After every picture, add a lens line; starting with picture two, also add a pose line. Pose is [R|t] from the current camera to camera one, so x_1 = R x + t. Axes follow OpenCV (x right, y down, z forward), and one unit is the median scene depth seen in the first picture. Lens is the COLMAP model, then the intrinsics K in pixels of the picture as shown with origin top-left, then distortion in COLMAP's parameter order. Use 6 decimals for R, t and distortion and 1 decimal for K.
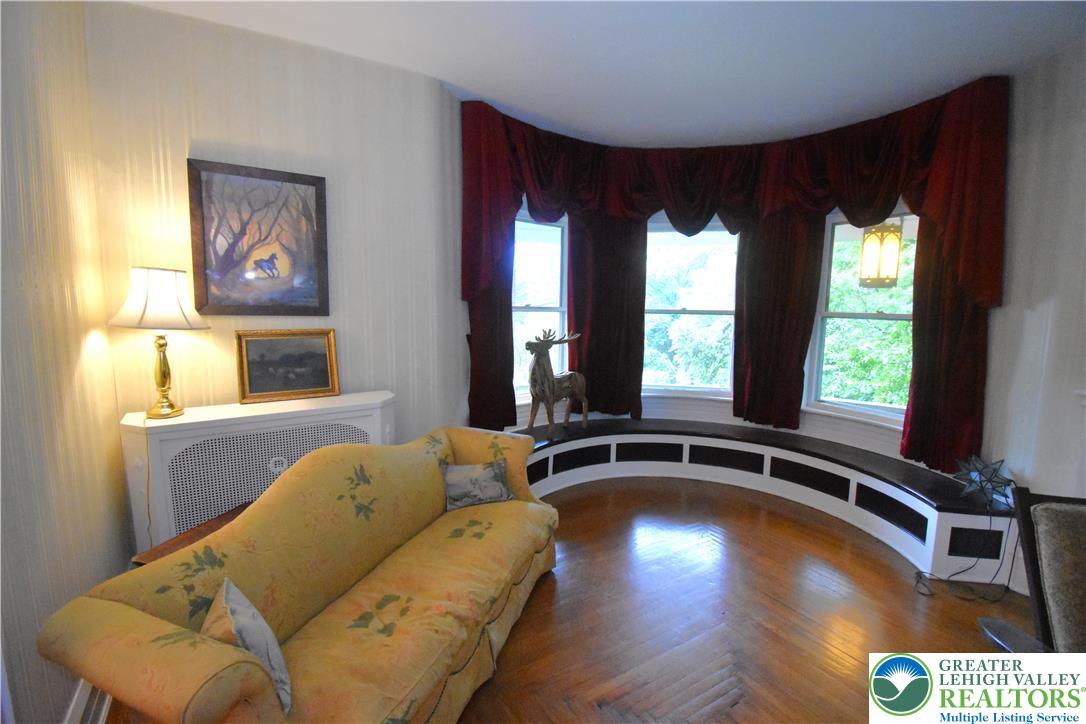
lens RADIAL K [[474.0, 0, 543.0], [0, 474.0, 362.0], [0, 0, 1]] dist [0.000555, -0.017619]
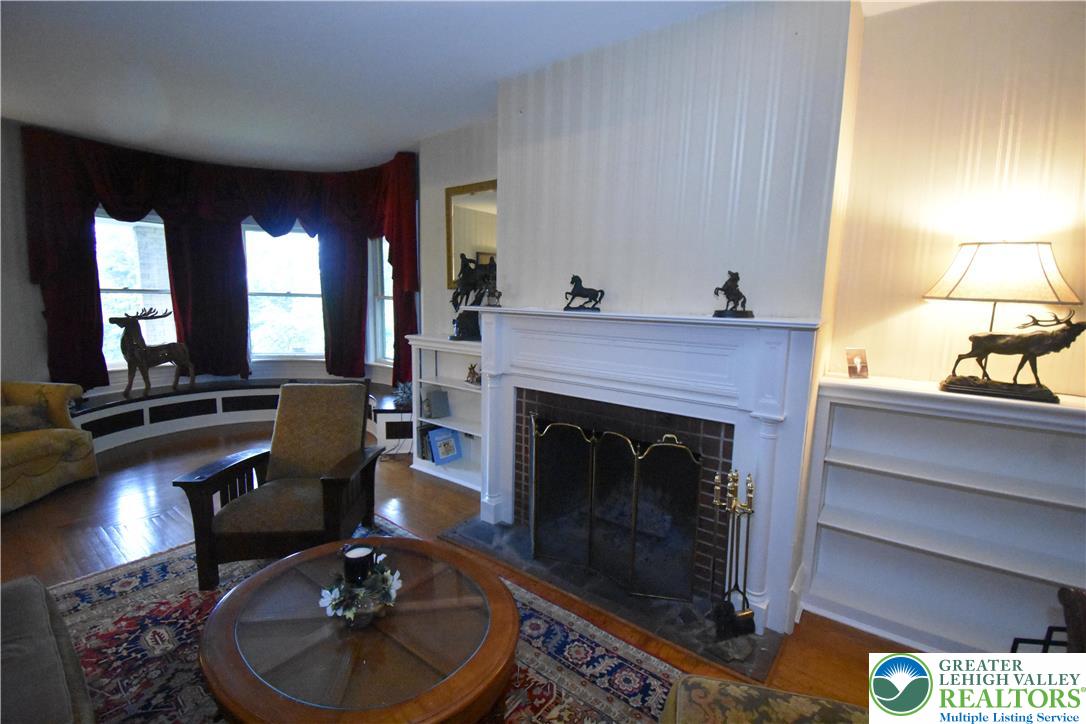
lens RADIAL K [[474.0, 0, 543.0], [0, 474.0, 362.0], [0, 0, 1]] dist [0.000555, -0.017619]
pose [[0.934410, -0.041900, 0.353726, 0.551933], [0.033490, 0.998993, 0.029866, 0.071766], [-0.354621, -0.016061, 0.934872, -0.525708]]
